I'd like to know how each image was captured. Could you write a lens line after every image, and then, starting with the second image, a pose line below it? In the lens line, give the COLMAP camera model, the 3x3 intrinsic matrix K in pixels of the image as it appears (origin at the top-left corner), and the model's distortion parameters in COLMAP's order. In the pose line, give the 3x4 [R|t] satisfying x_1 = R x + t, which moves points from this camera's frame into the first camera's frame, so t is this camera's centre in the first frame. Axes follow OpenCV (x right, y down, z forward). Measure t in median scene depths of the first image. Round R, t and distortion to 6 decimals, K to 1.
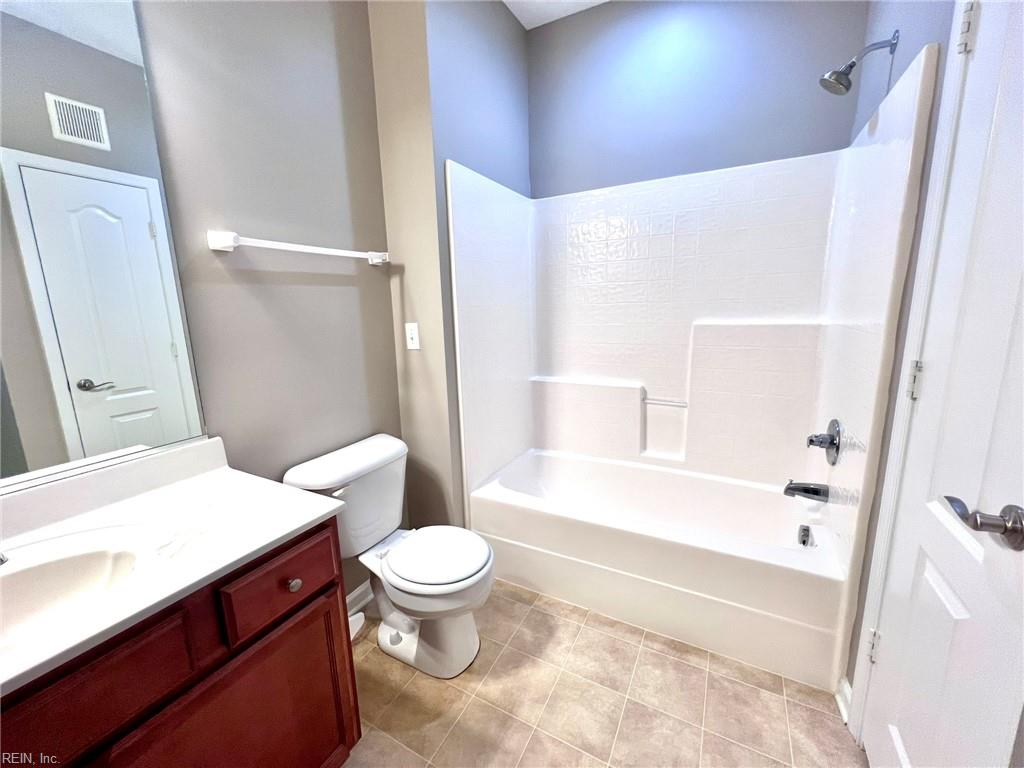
lens RADIAL K [[408.6, 0, 507.6], [0, 408.6, 381.6], [0, 0, 1]] dist [0.001068, -0.000161]
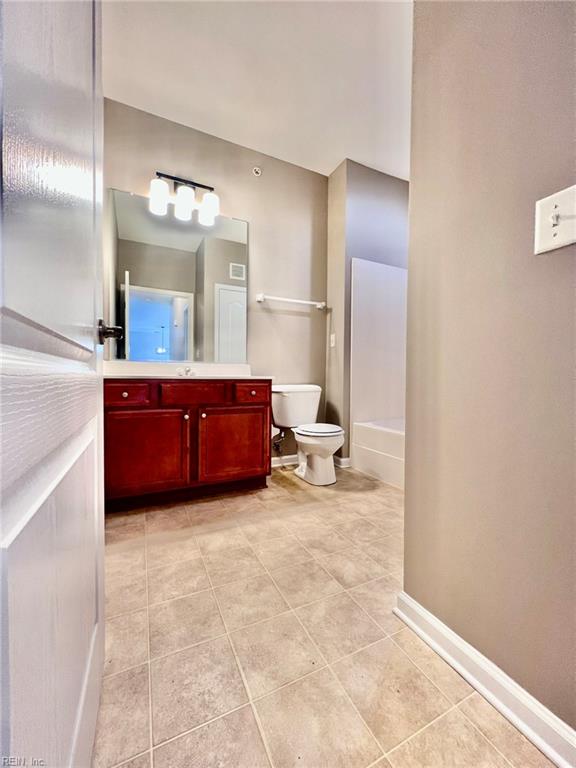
lens RADIAL K [[306.4, 0, 288.0], [0, 306.4, 384.0], [0, 0, 1]] dist [0.001068, -0.000161]
pose [[0.812159, 0.051837, -0.581128, 0.555895], [-0.140281, 0.984175, -0.108262, 0.343165], [0.566320, 0.169447, 0.806579, -0.395574]]
